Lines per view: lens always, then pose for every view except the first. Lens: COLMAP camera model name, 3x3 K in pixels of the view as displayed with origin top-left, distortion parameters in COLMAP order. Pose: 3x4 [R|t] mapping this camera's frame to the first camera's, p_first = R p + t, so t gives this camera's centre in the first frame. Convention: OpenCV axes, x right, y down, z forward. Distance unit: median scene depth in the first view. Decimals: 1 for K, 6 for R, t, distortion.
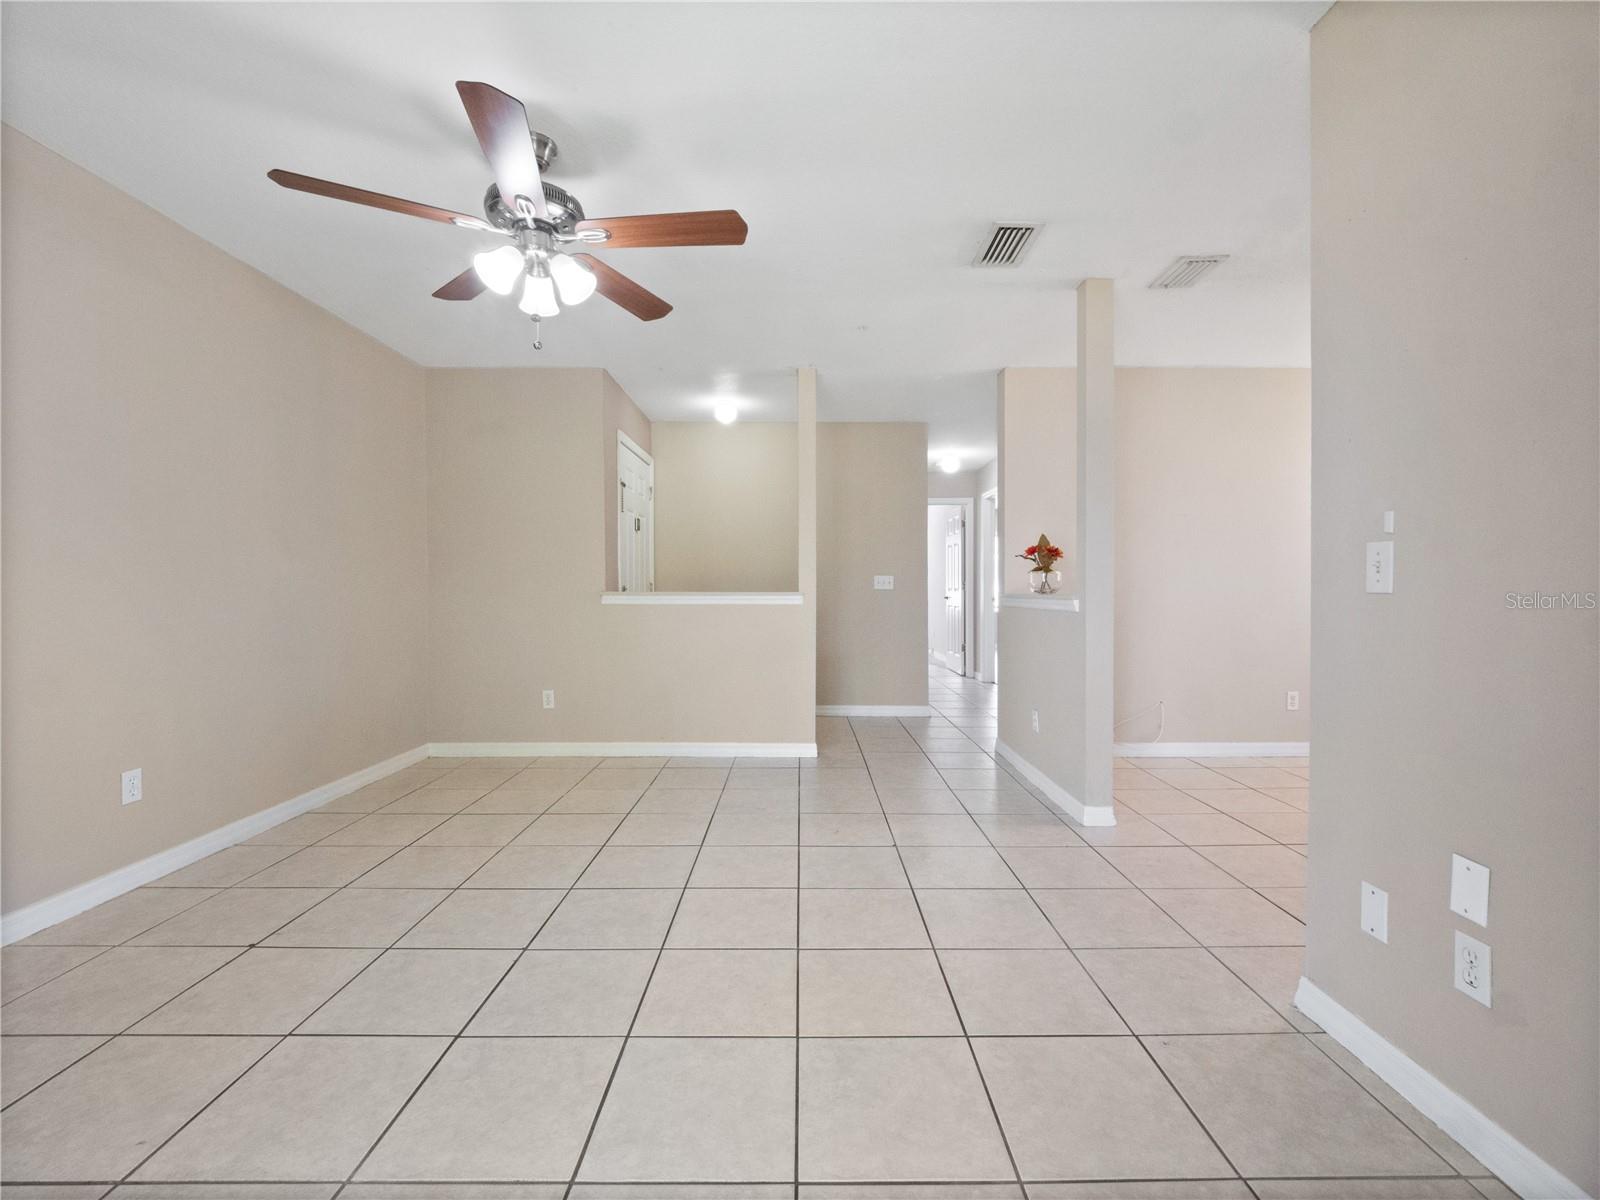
lens RADIAL K [[695.2, 0, 809.0], [0, 695.2, 602.7], [0, 0, 1]] dist [-0.003386, -0.002196]
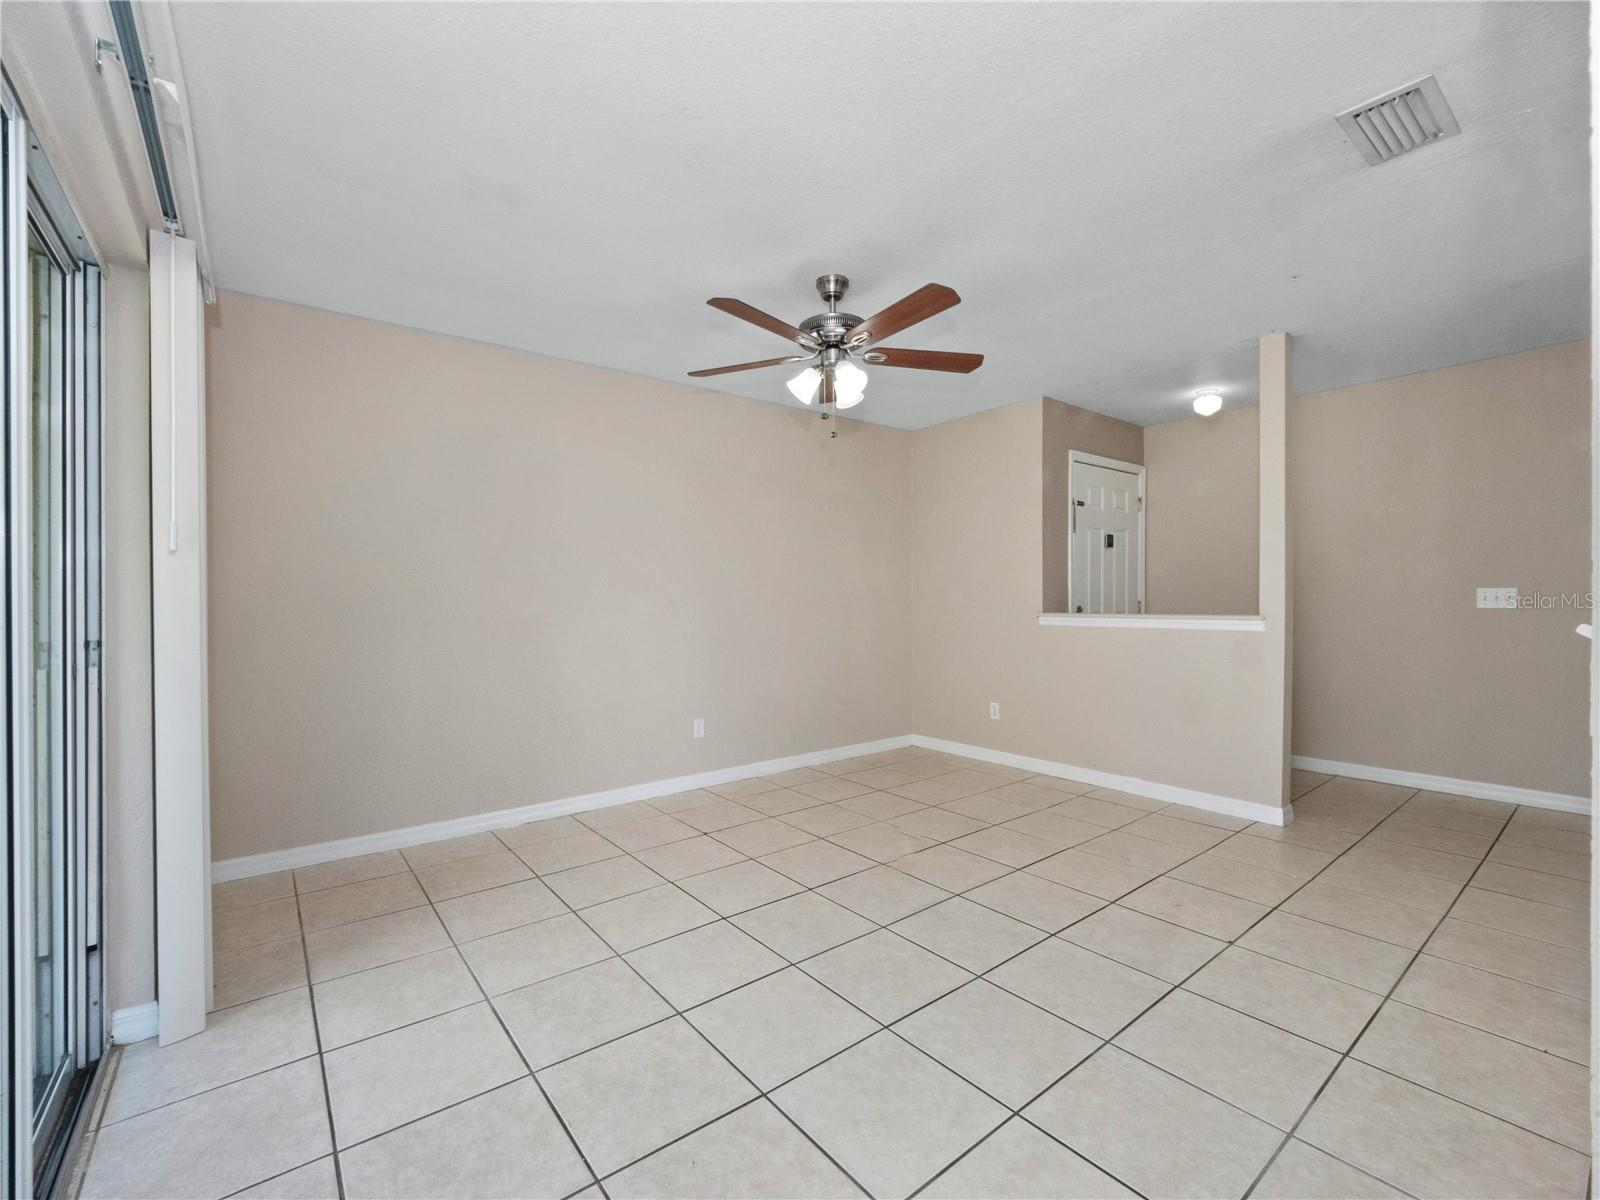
lens RADIAL K [[695.2, 0, 763.7], [0, 695.2, 608.2], [0, 0, 1]] dist [-0.003386, -0.002196]
pose [[0.584135, 0.003502, -0.811649, 0.303147], [-0.004176, 0.999990, 0.001310, -0.022710], [0.811646, 0.002624, 0.584144, 0.065551]]
